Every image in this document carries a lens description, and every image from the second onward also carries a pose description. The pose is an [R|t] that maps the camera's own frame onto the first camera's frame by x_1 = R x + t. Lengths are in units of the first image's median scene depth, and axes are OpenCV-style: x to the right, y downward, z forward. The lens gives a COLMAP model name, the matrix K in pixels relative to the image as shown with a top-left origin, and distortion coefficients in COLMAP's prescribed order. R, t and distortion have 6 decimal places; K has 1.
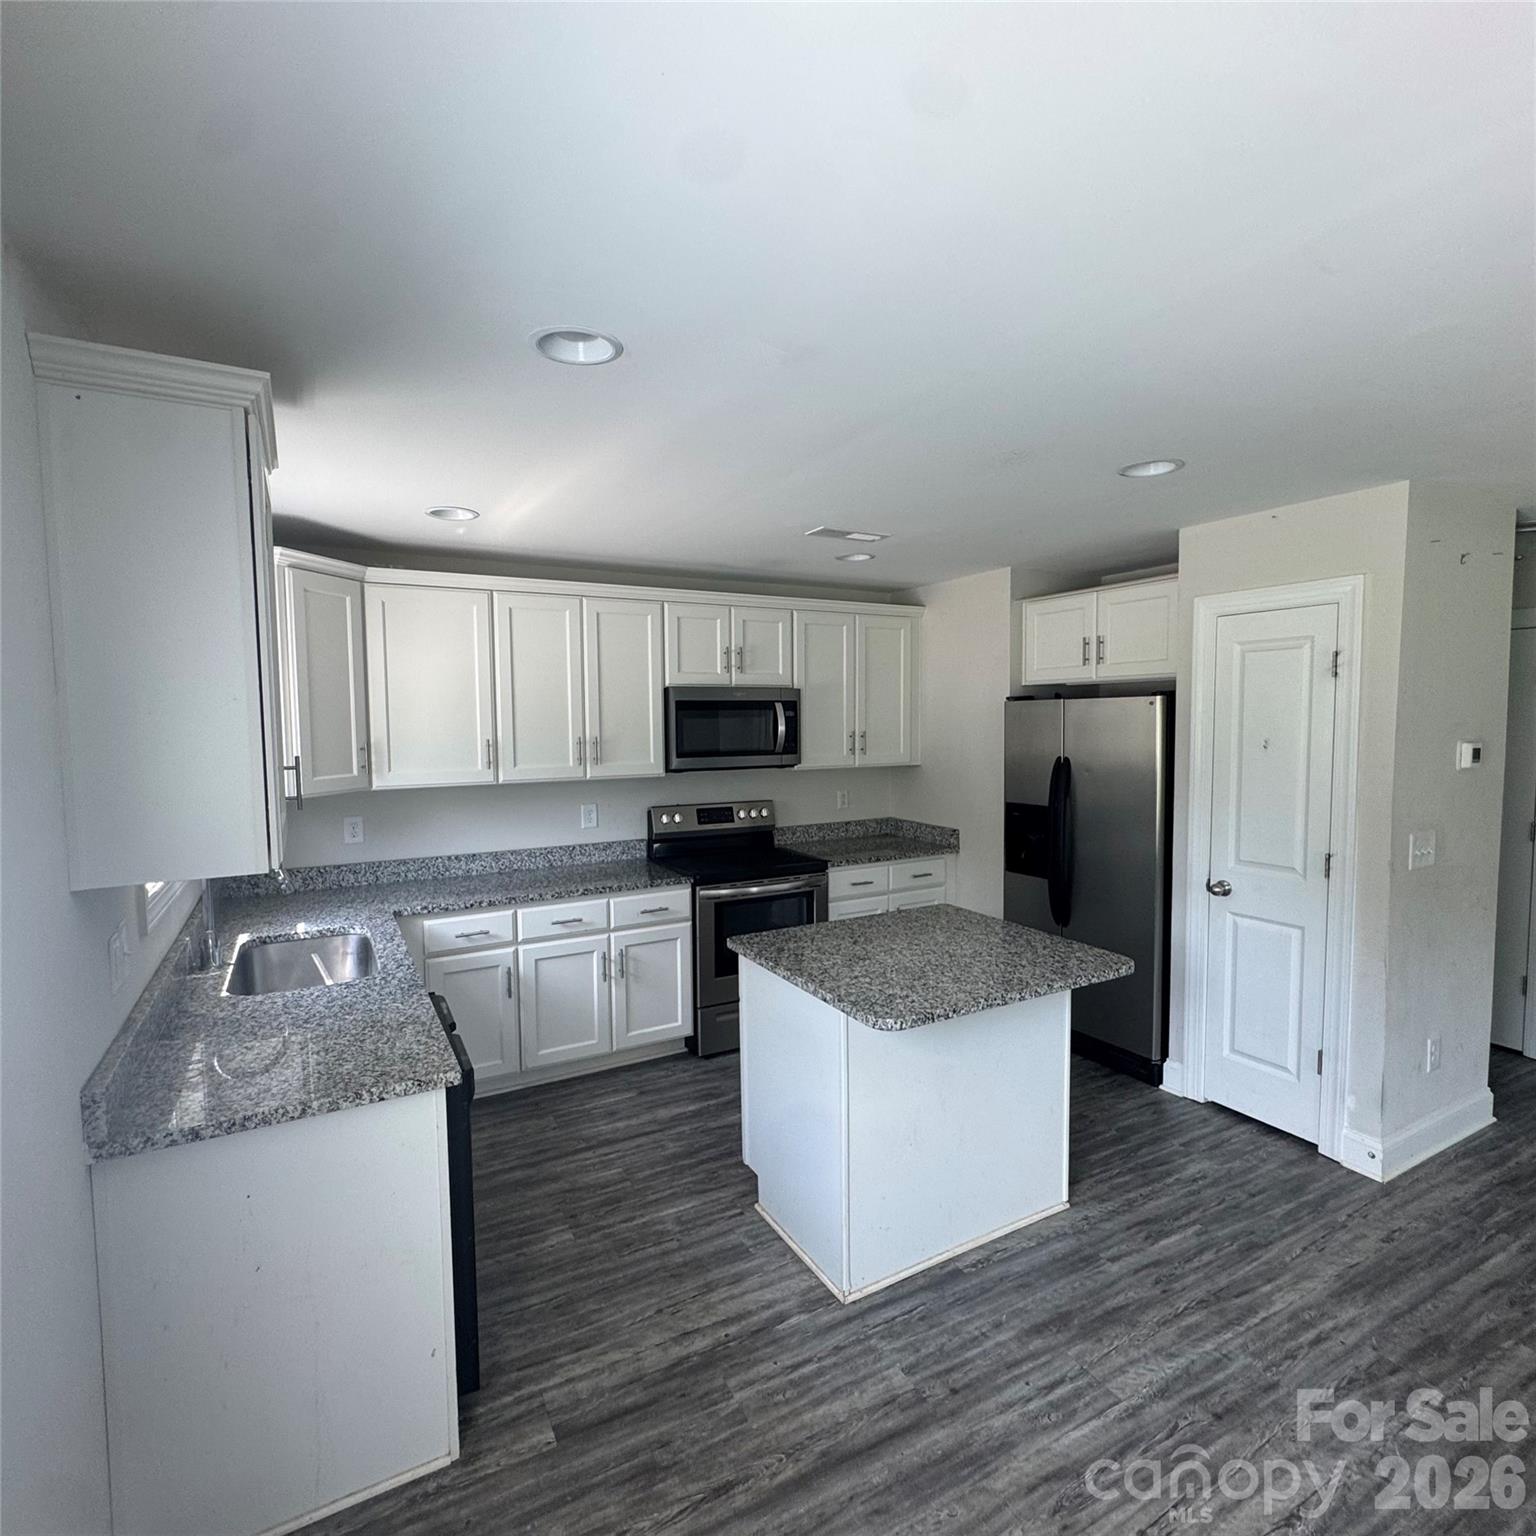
lens RADIAL K [[820.9, 0, 768.0], [0, 820.9, 768.0], [0, 0, 1]] dist [-0.003705, 0.000282]
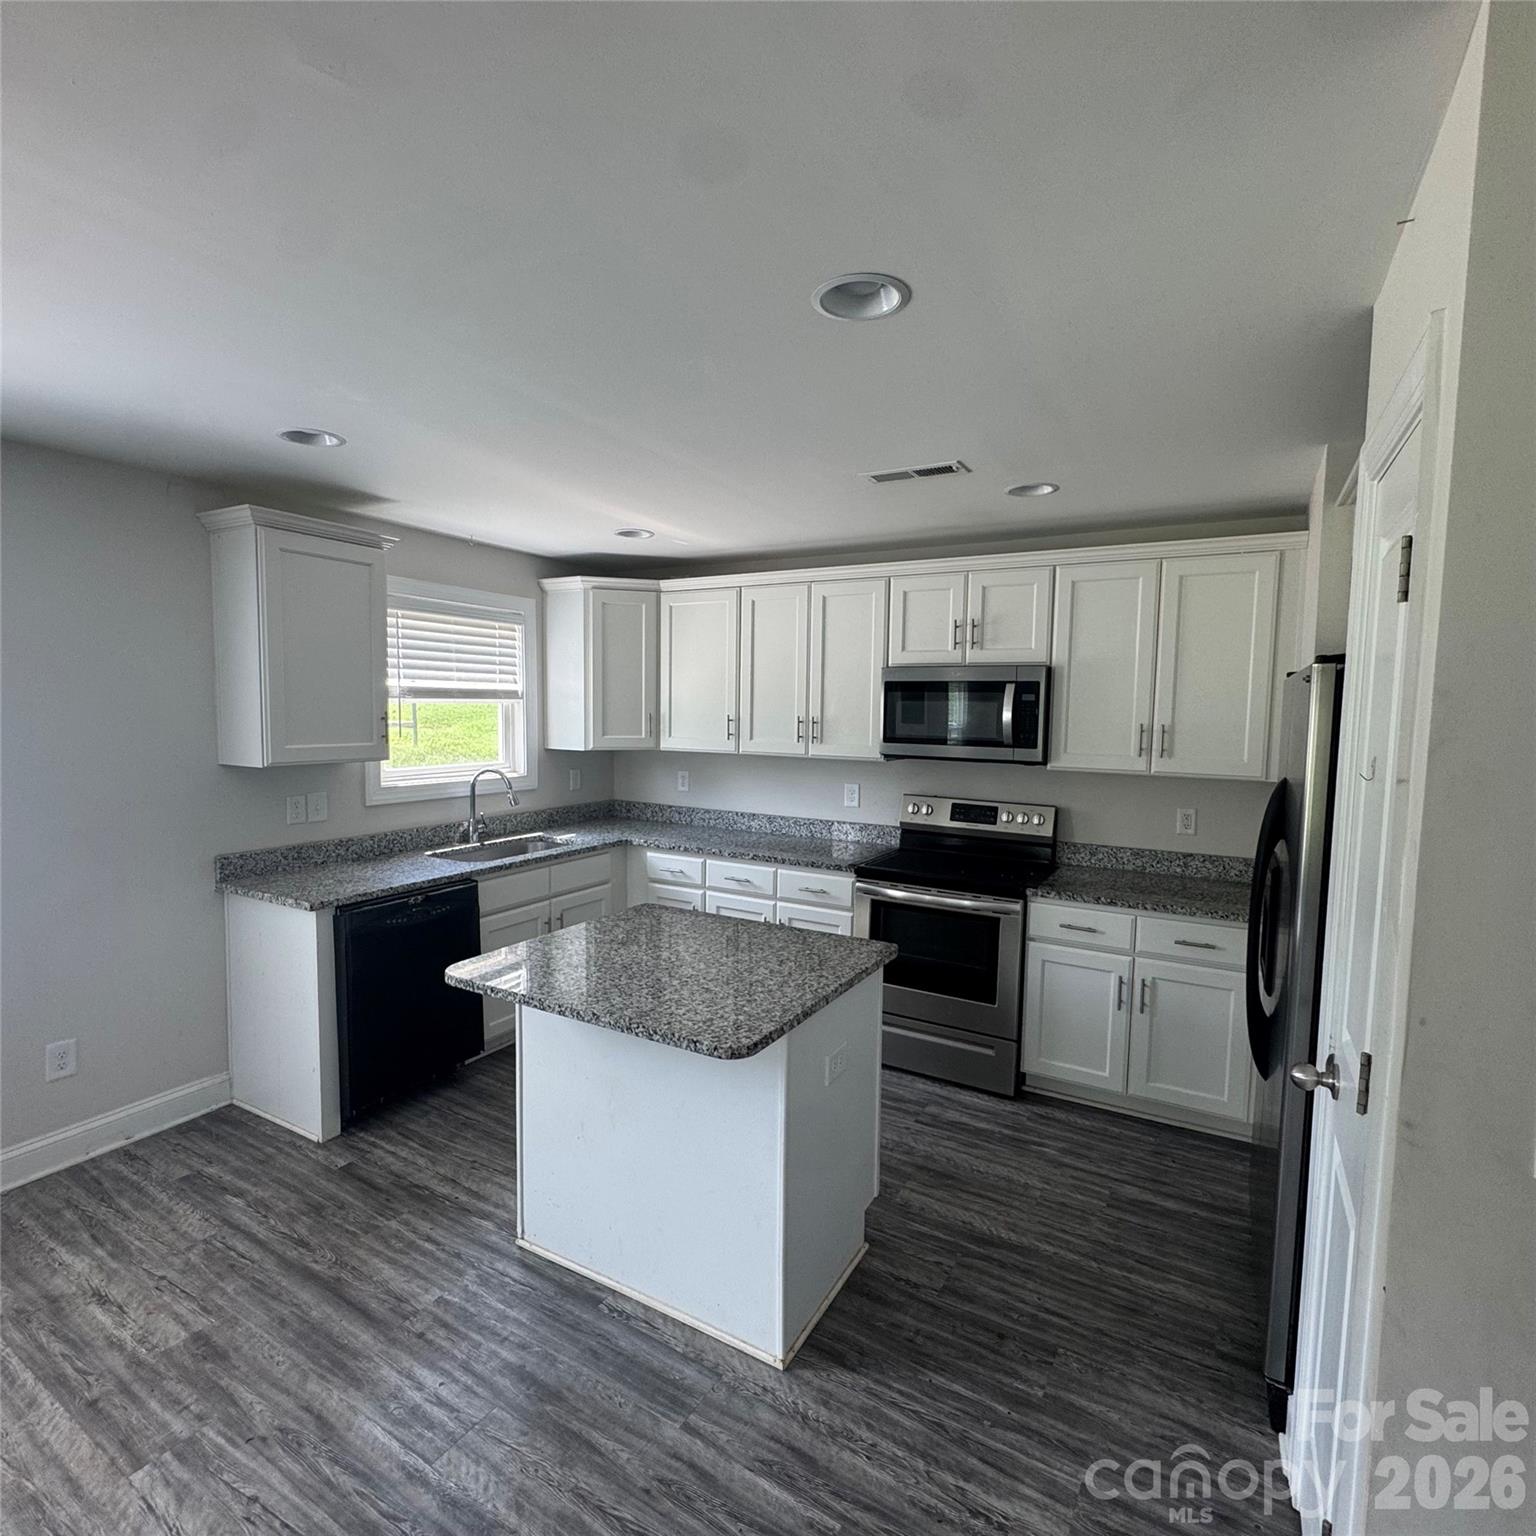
lens RADIAL K [[820.9, 0, 768.0], [0, 820.9, 768.0], [0, 0, 1]] dist [-0.003705, 0.000282]
pose [[0.511884, 0.083415, -0.854995, 0.679045], [-0.074055, 0.995854, 0.052821, -0.024526], [0.855857, 0.036279, 0.515939, 0.430177]]
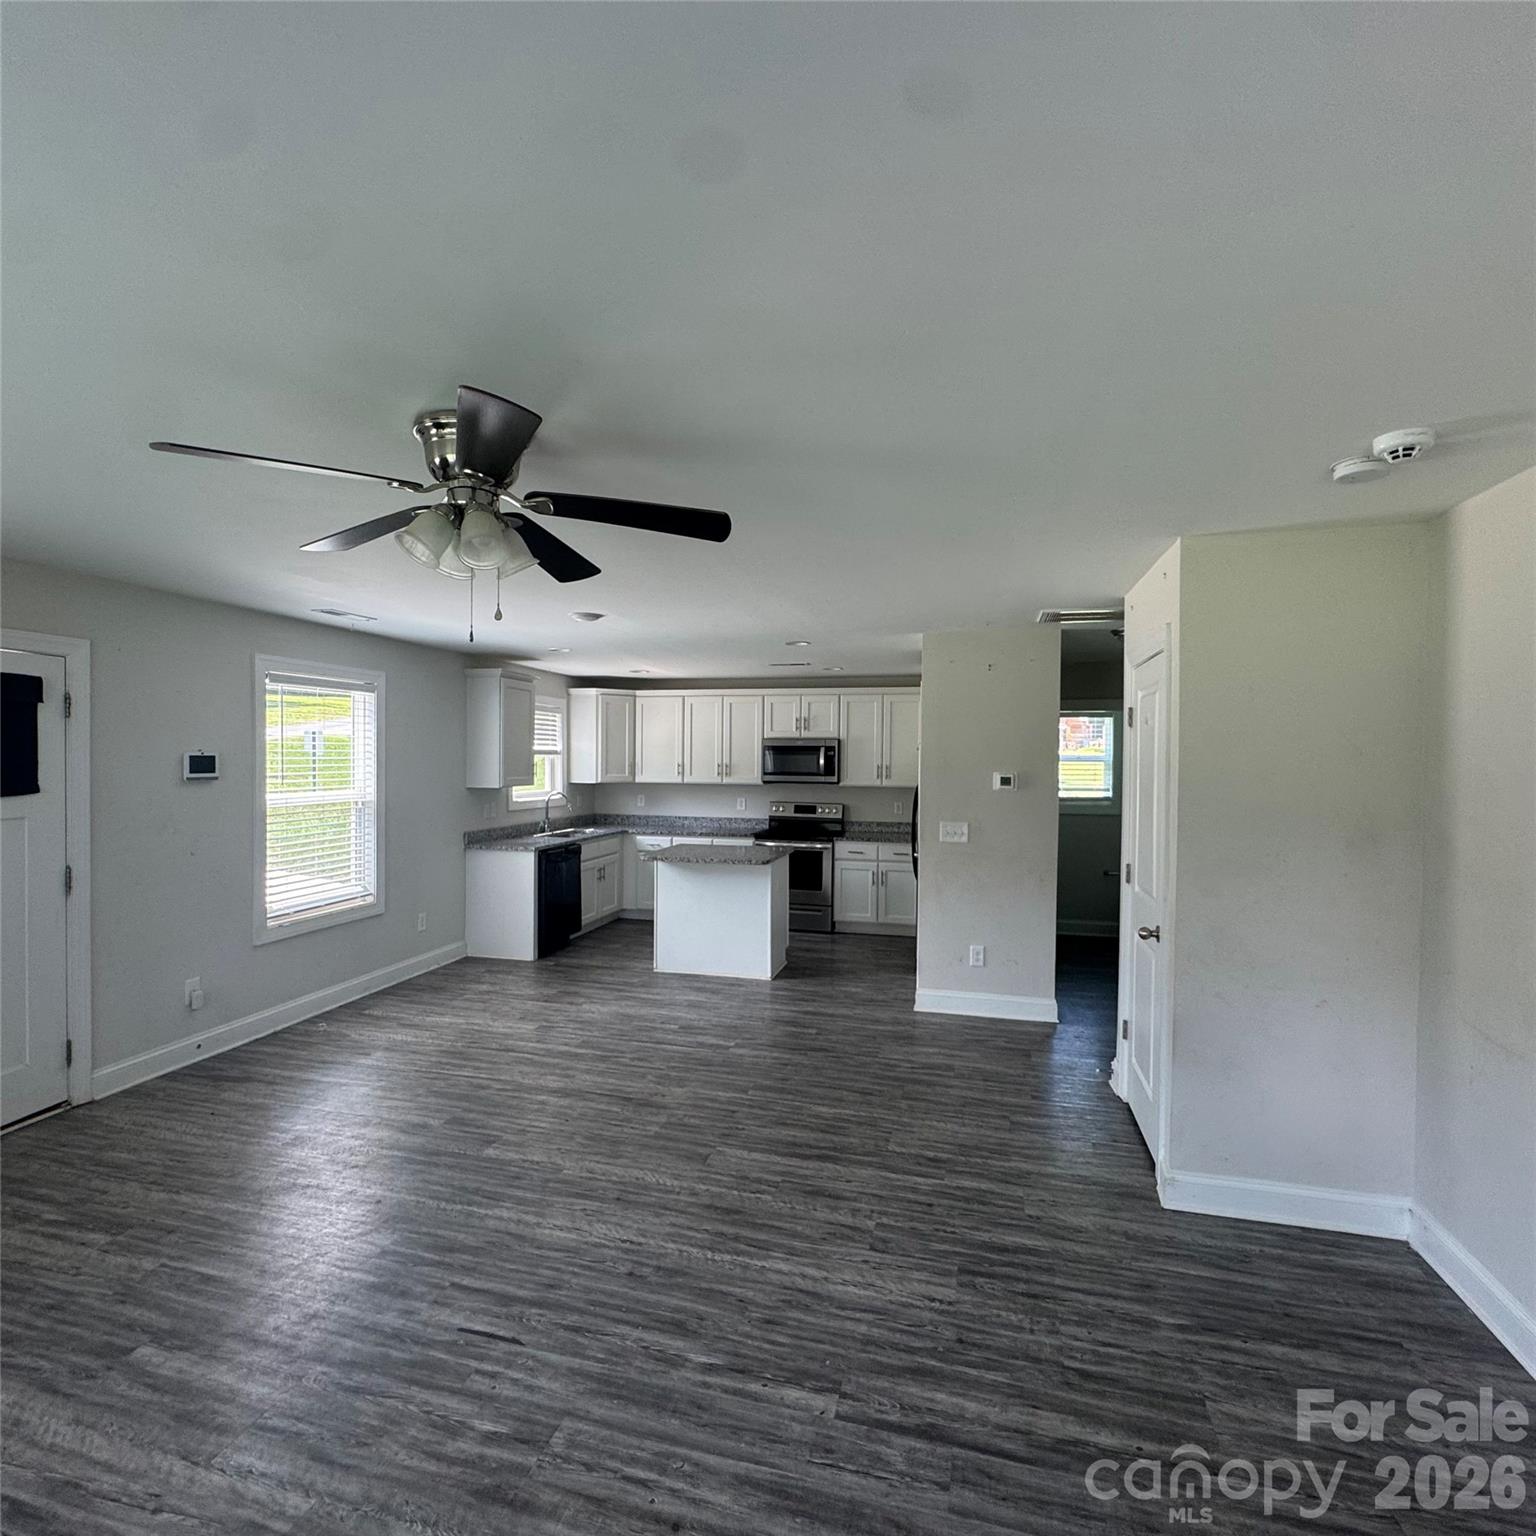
lens RADIAL K [[820.9, 0, 768.0], [0, 820.9, 768.0], [0, 0, 1]] dist [-0.003705, 0.000282]
pose [[0.728307, 0.022764, -0.684873, 1.326622], [-0.059128, 0.997808, -0.029712, 0.030457], [0.682695, 0.062135, 0.728057, -0.446488]]
